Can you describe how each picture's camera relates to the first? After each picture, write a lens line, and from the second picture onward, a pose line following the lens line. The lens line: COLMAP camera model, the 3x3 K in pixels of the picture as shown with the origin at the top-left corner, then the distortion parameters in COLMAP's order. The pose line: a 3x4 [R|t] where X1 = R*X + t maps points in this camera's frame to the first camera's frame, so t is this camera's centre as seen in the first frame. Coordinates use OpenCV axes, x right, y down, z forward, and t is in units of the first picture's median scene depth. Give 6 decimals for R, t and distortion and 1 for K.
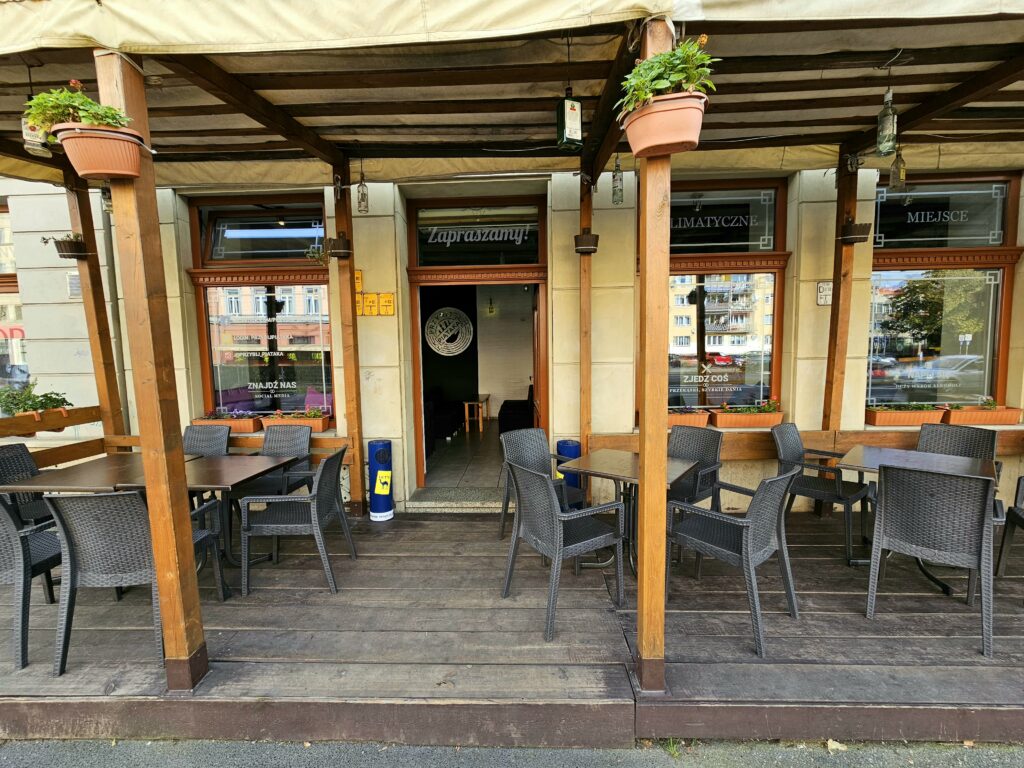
lens RADIAL K [[412.2, 0, 512.2], [0, 412.2, 388.3], [0, 0, 1]] dist [-0.007449, -0.000166]
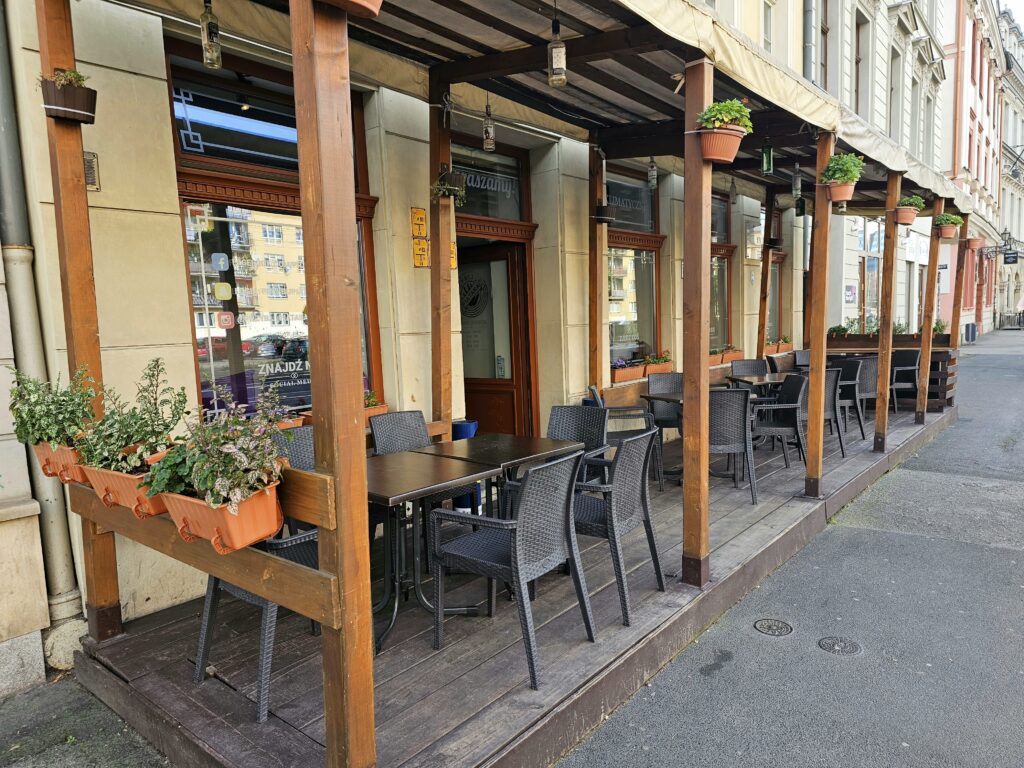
lens RADIAL K [[689.1, 0, 512.1], [0, 689.1, 385.0], [0, 0, 1]] dist [0.008897, 0.000526]
pose [[0.618662, -0.078417, 0.781734, -1.215967], [0.088203, 0.995648, 0.030072, 0.019151], [-0.780691, 0.050347, 0.622886, 0.064890]]
